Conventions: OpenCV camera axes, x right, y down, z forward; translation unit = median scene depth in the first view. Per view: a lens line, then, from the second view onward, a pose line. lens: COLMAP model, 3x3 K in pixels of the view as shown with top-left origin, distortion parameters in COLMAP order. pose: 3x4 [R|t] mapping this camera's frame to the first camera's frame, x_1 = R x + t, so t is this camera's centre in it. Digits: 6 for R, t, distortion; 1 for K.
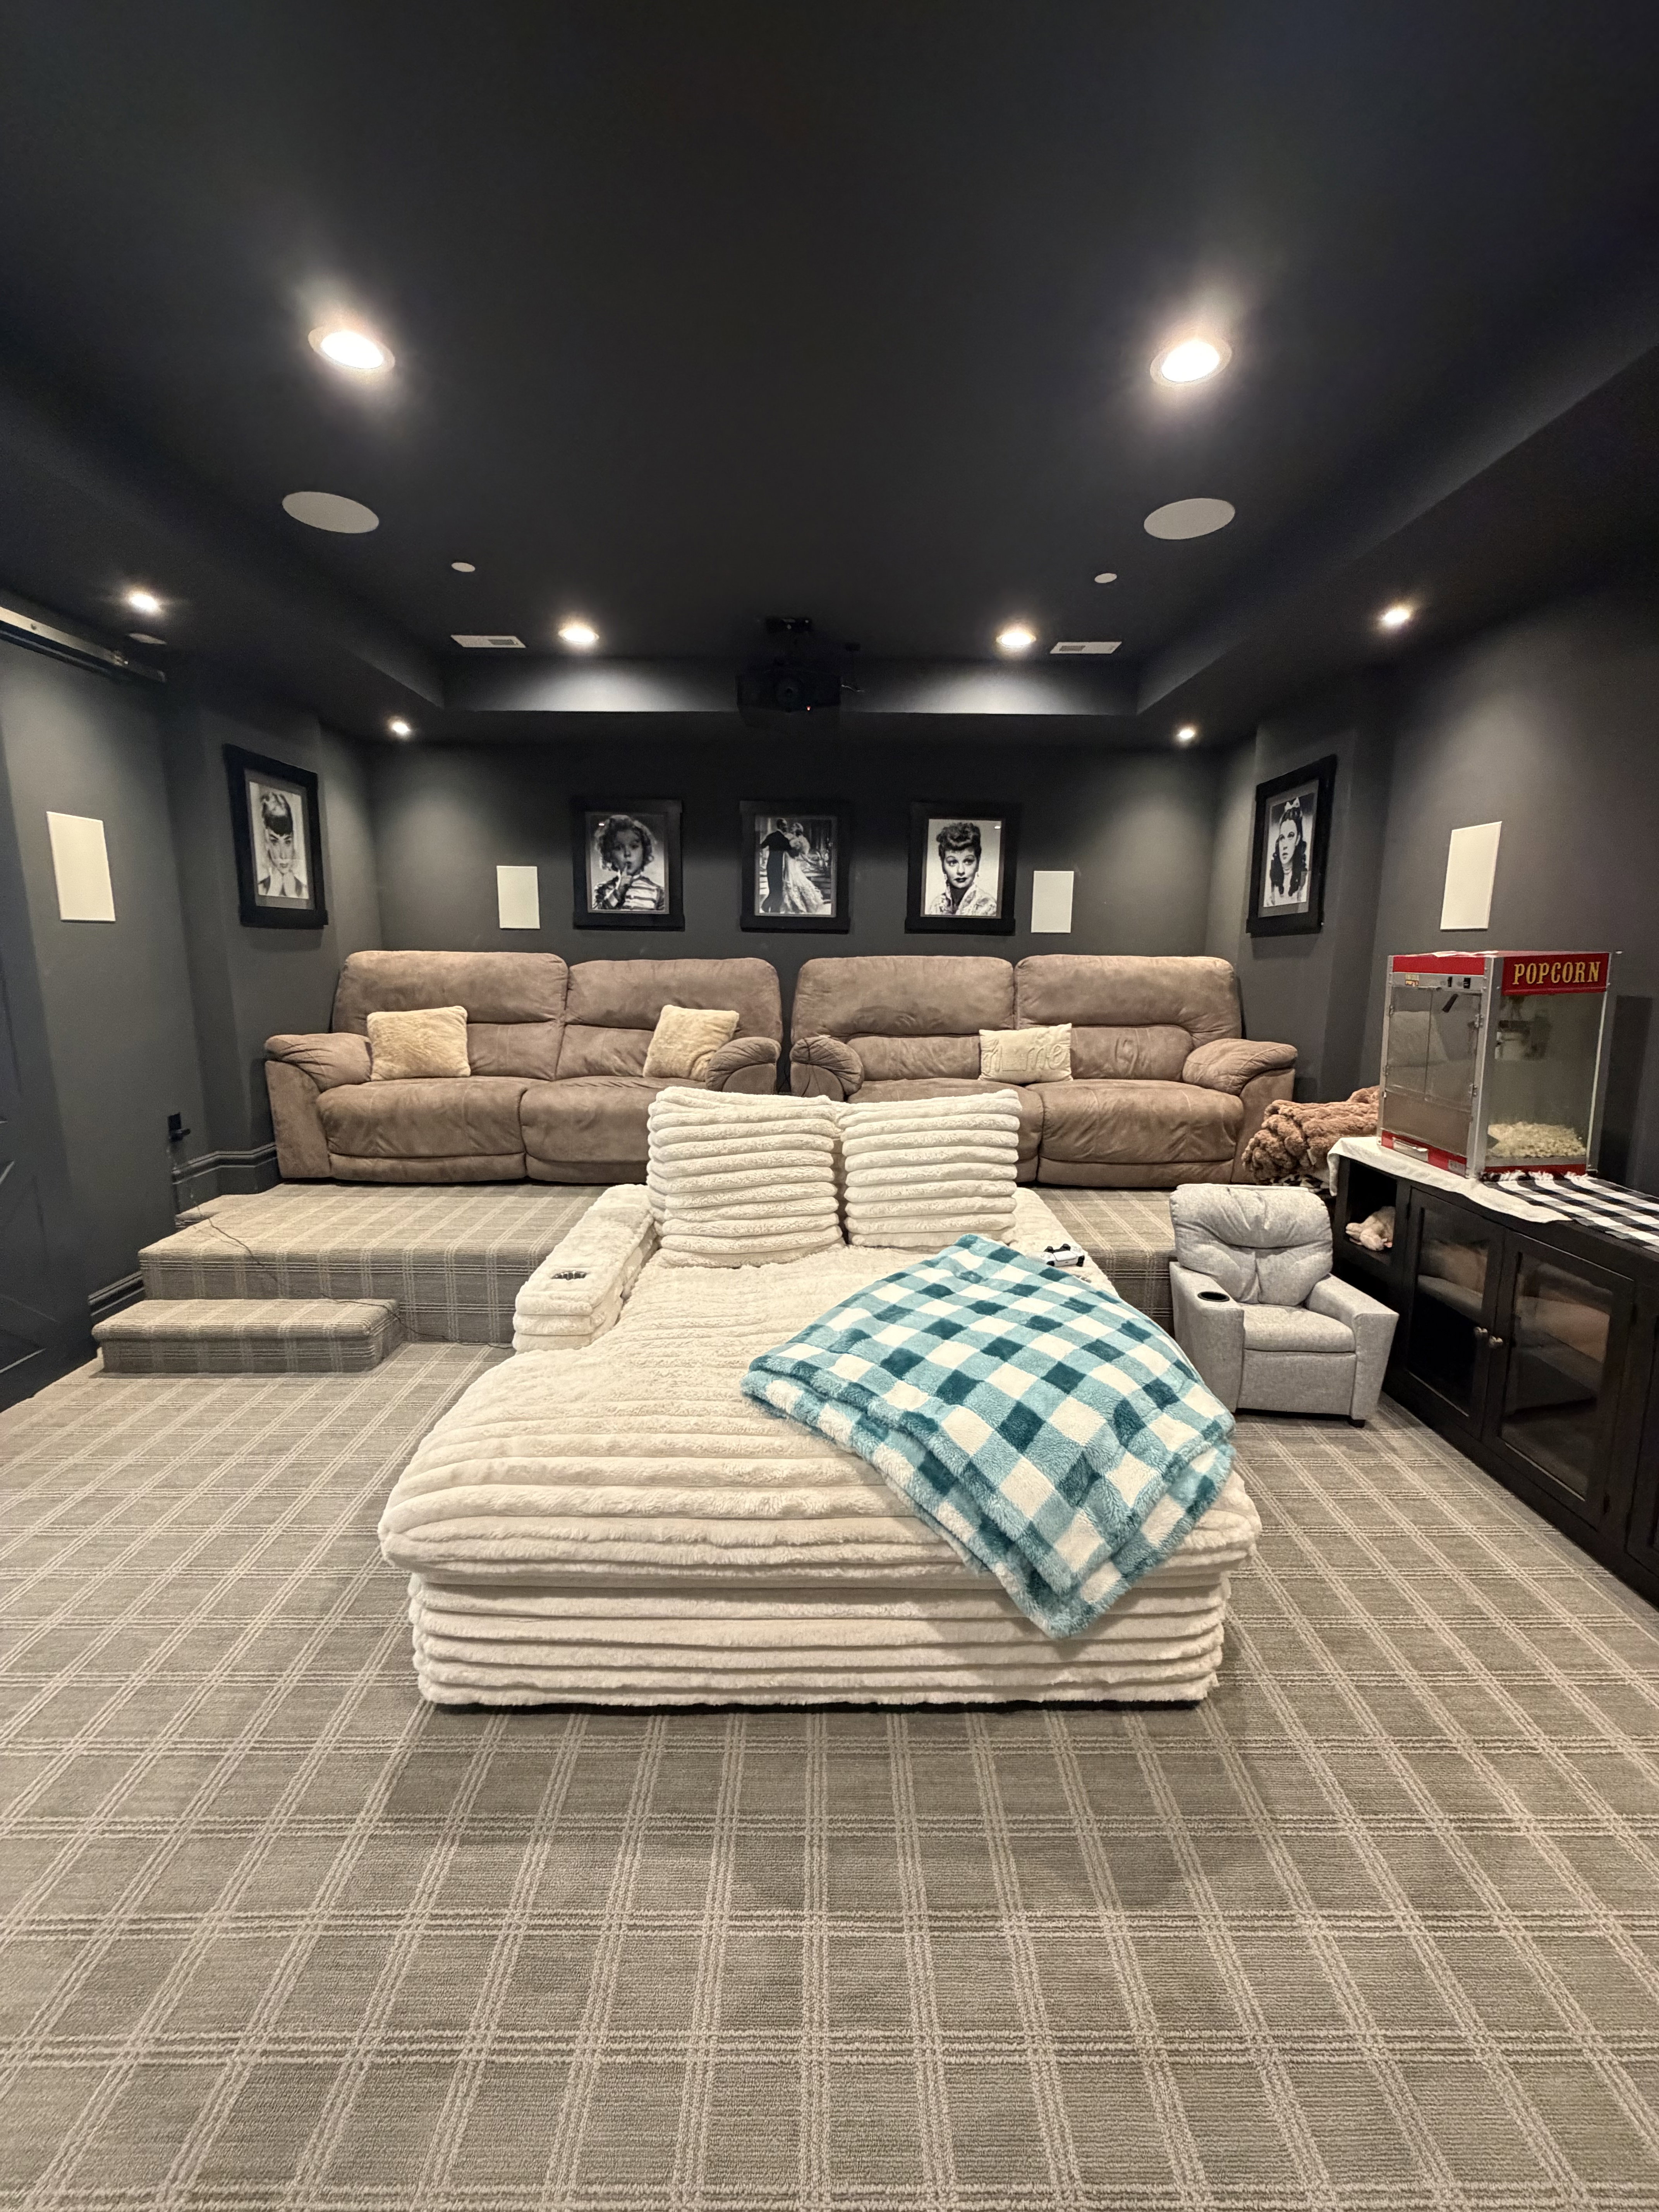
lens RADIAL K [[885.2, 0, 827.9], [0, 885.2, 1097.1], [0, 0, 1]] dist [-0.001334, 0.000881]
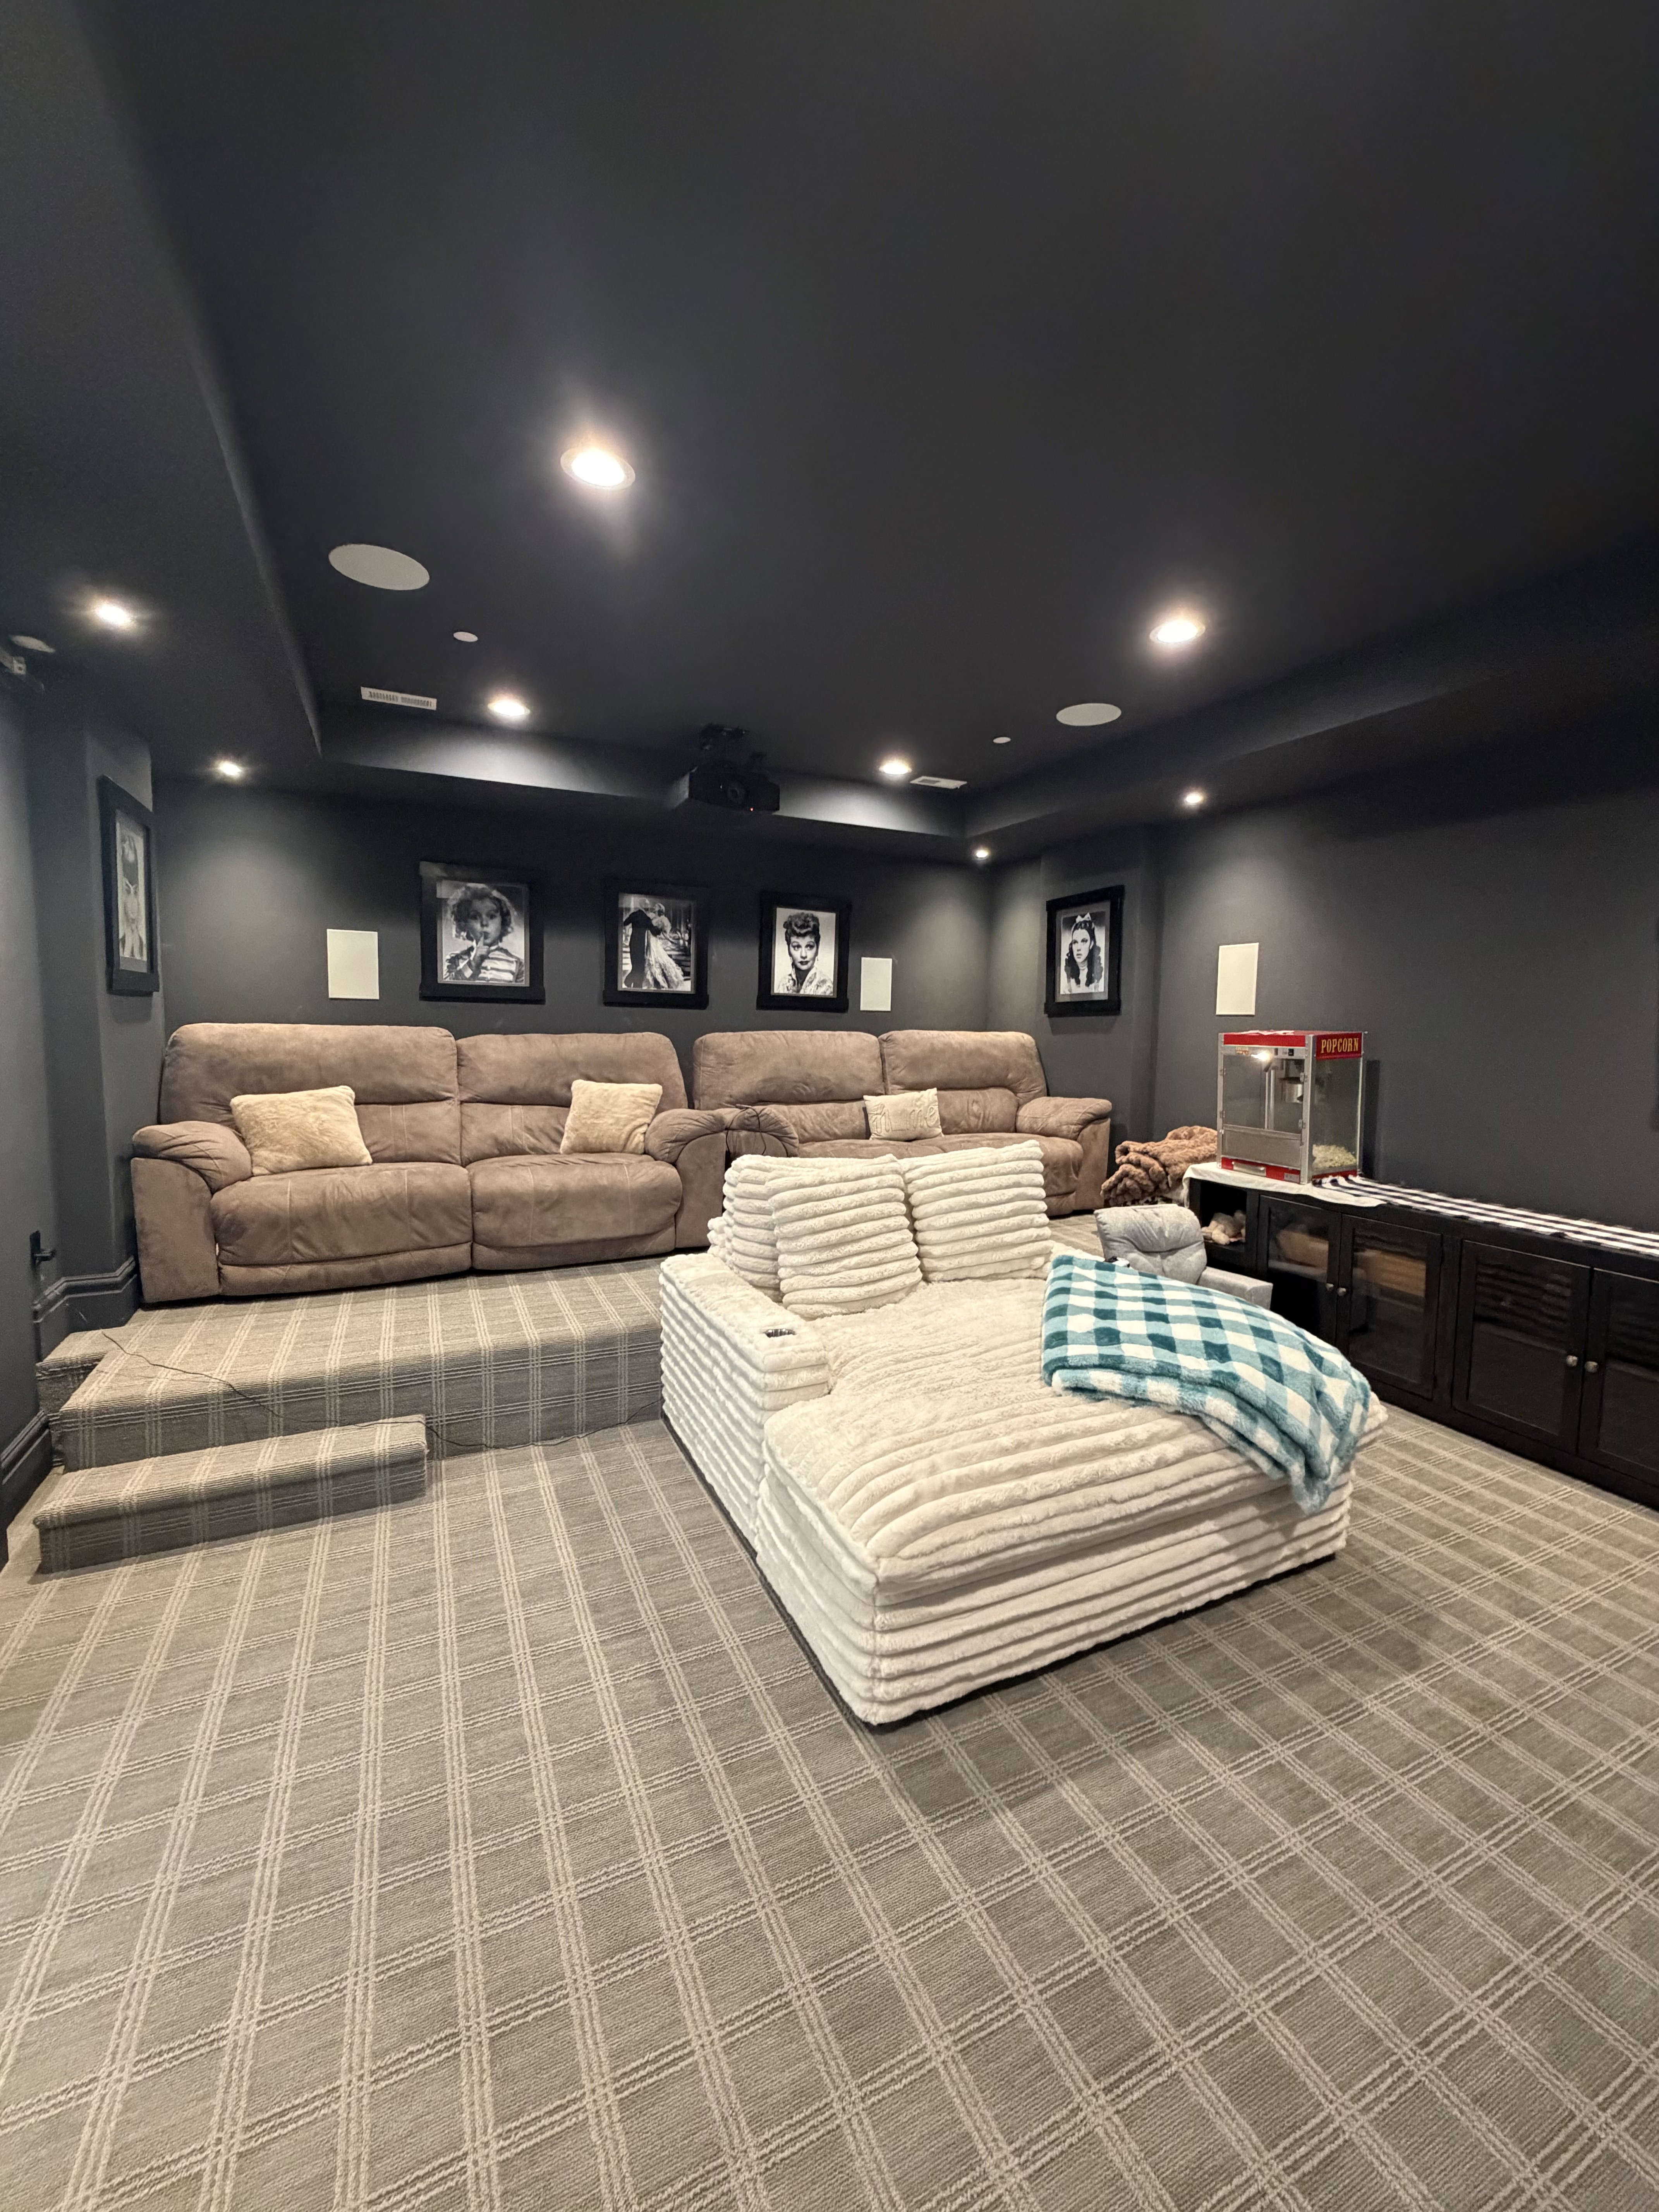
lens RADIAL K [[885.2, 0, 828.8], [0, 885.2, 1096.7], [0, 0, 1]] dist [-0.001334, 0.000881]
pose [[0.904513, -0.029316, 0.425438, -0.488623], [0.062824, 0.995910, -0.064942, -0.005449], [-0.421794, 0.085468, 0.902654, -0.005555]]
